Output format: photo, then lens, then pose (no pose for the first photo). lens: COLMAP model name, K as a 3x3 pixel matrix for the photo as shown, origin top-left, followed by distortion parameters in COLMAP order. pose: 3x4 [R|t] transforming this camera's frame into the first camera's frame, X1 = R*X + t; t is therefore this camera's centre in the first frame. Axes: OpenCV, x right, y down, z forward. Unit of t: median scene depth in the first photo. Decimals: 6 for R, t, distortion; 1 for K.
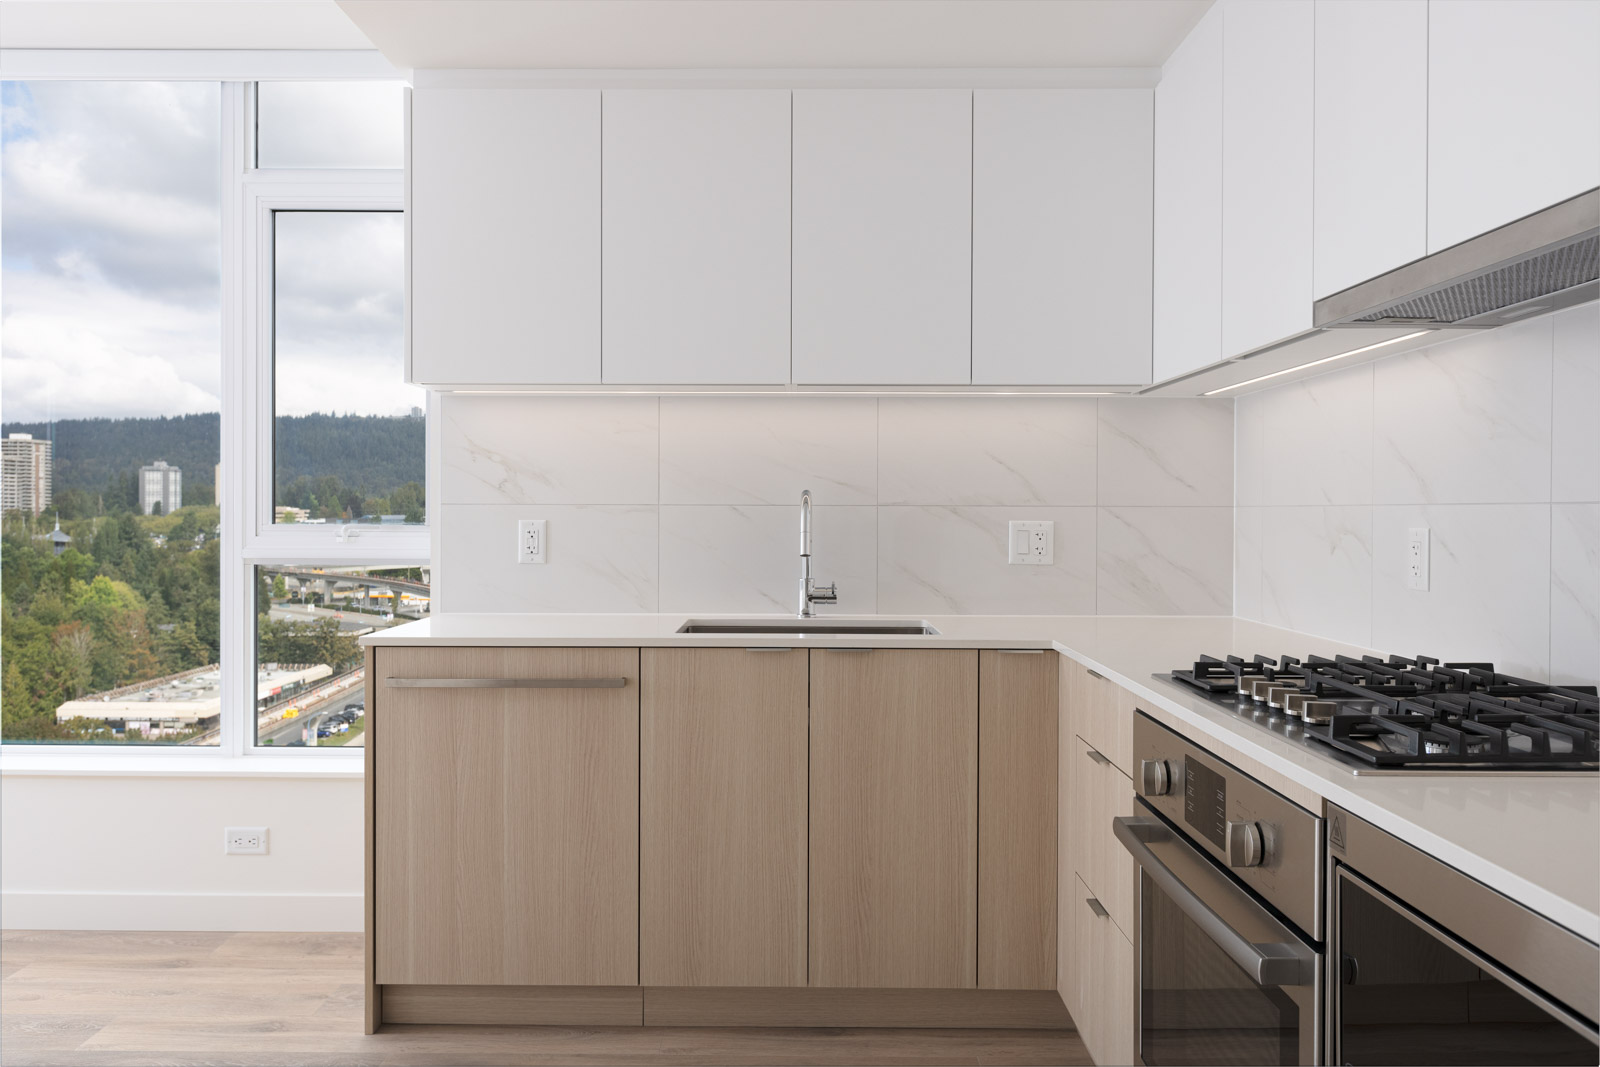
lens RADIAL K [[1232.7, 0, 788.7], [0, 1232.7, 526.1], [0, 0, 1]] dist [0.013029, -0.009418]
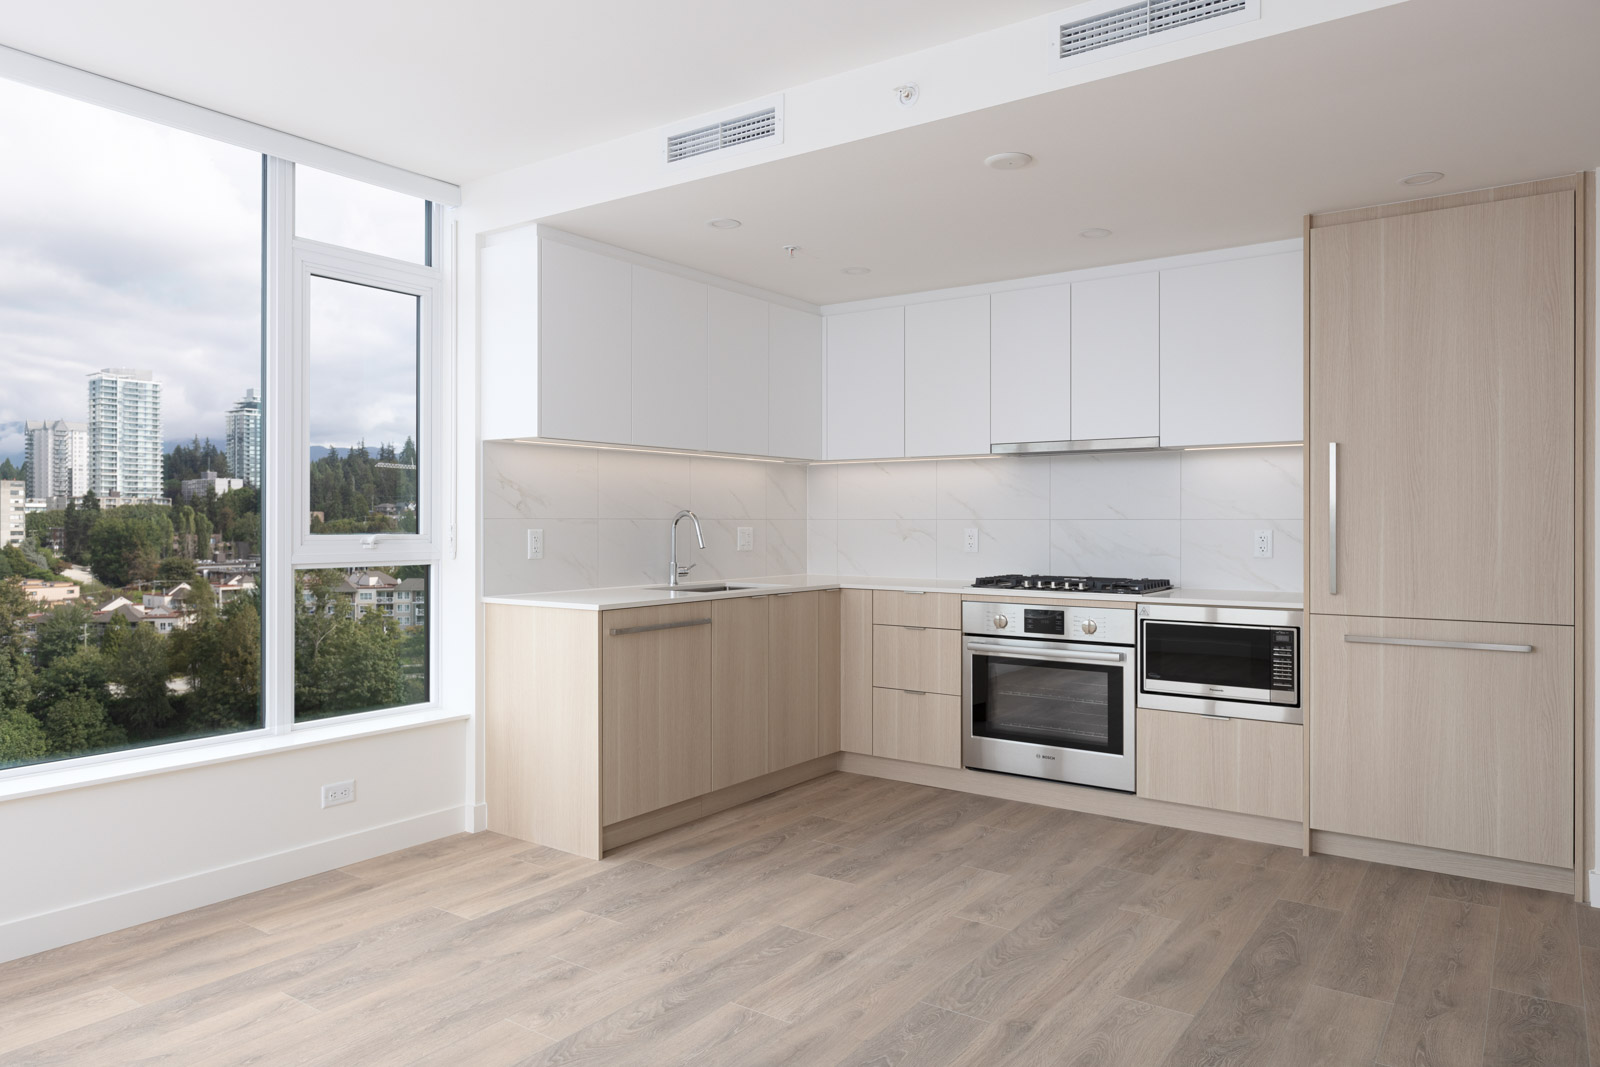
lens RADIAL K [[1053.5, 0, 793.3], [0, 1053.5, 526.2], [0, 0, 1]] dist [-0.003688, -0.004401]
pose [[0.568656, -0.007413, 0.822542, -1.143596], [0.010481, 0.999944, 0.001766, -0.008544], [-0.822508, 0.007617, 0.568702, 0.037479]]
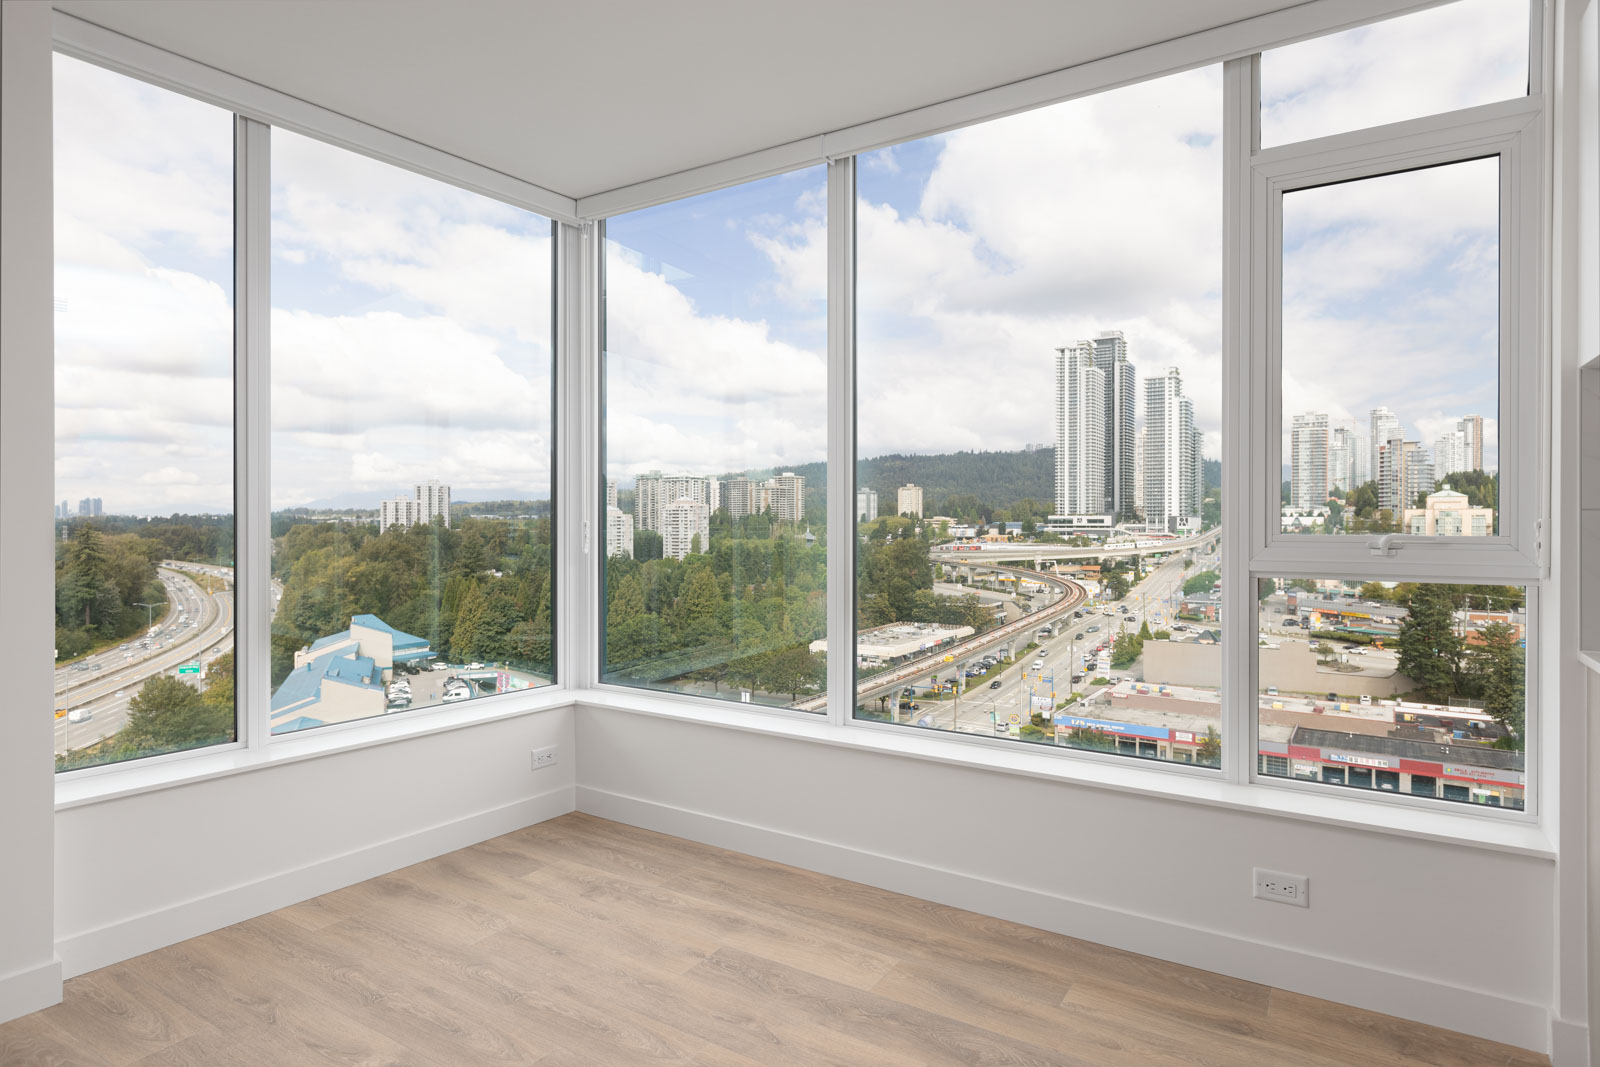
lens RADIAL K [[895.3, 0, 788.2], [0, 895.3, 520.6], [0, 0, 1]] dist [0.004140, -0.002303]
pose [[0.849583, -0.004180, -0.527438, -0.438080], [-0.001308, 0.999949, -0.010032, -0.005368], [0.527453, 0.009213, 0.849534, 0.281048]]
